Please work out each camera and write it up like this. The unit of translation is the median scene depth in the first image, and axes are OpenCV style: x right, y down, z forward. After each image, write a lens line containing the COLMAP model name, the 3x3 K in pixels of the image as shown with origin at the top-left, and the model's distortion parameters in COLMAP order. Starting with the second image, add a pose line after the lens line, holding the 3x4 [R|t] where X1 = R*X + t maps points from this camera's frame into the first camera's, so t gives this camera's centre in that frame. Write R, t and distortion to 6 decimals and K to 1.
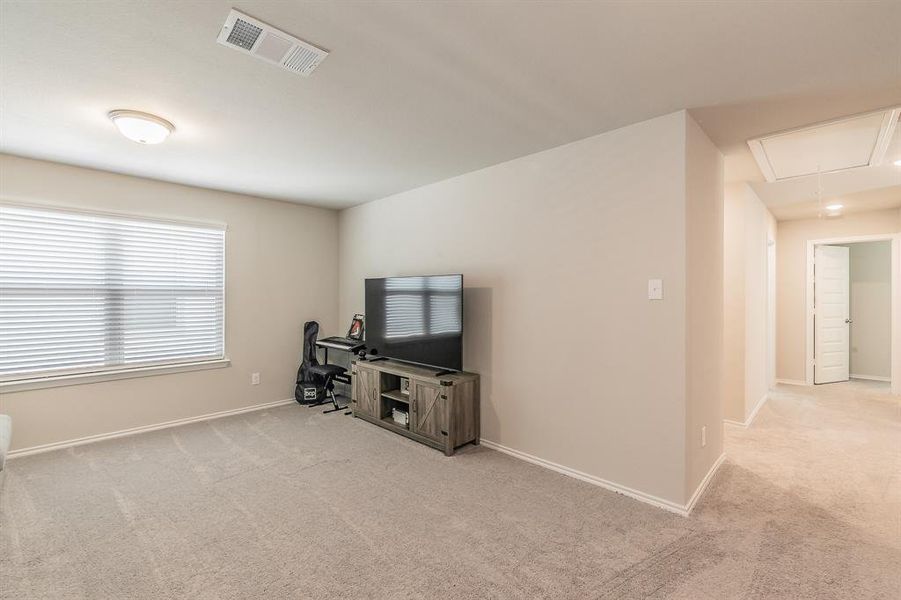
lens RADIAL K [[392.0, 0, 447.9], [0, 392.0, 301.4], [0, 0, 1]] dist [-0.000289, 0.000037]
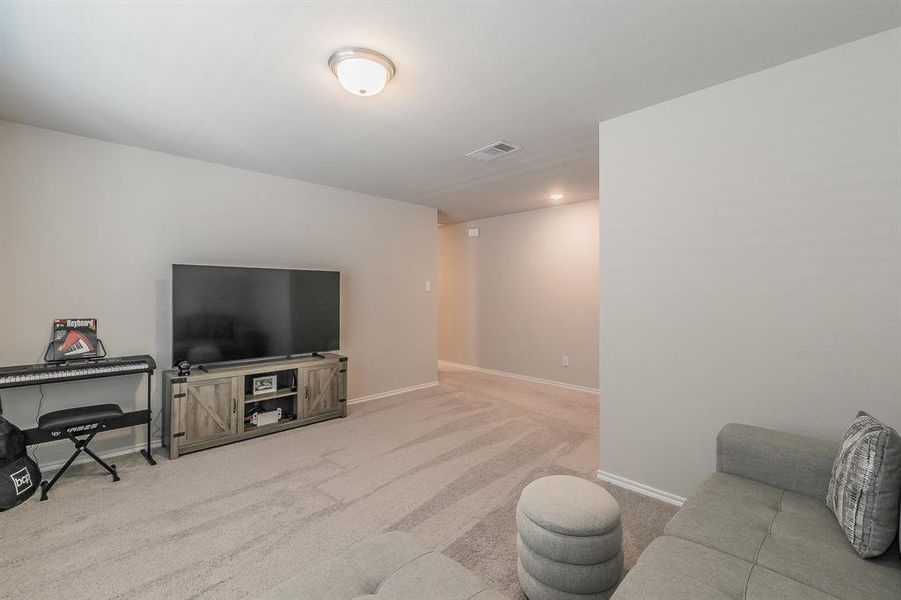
lens RADIAL K [[392.0, 0, 447.9], [0, 392.0, 301.4], [0, 0, 1]] dist [-0.000289, 0.000037]
pose [[0.022540, -0.022679, 0.999489, -1.010477], [0.013697, 0.999656, 0.022374, 0.002221], [-0.999652, 0.013186, 0.022843, 0.527276]]
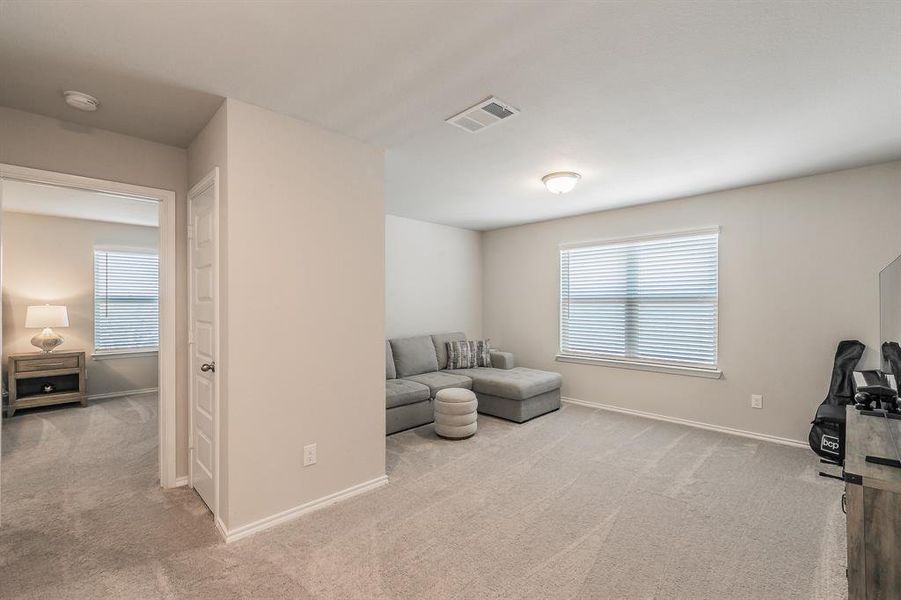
lens RADIAL K [[392.0, 0, 447.9], [0, 392.0, 301.4], [0, 0, 1]] dist [-0.000289, 0.000037]
pose [[-0.014302, -0.005616, -0.999882, 0.402148], [-0.011793, 0.999916, -0.005448, -0.004155], [0.999828, 0.011714, -0.014367, 0.391497]]
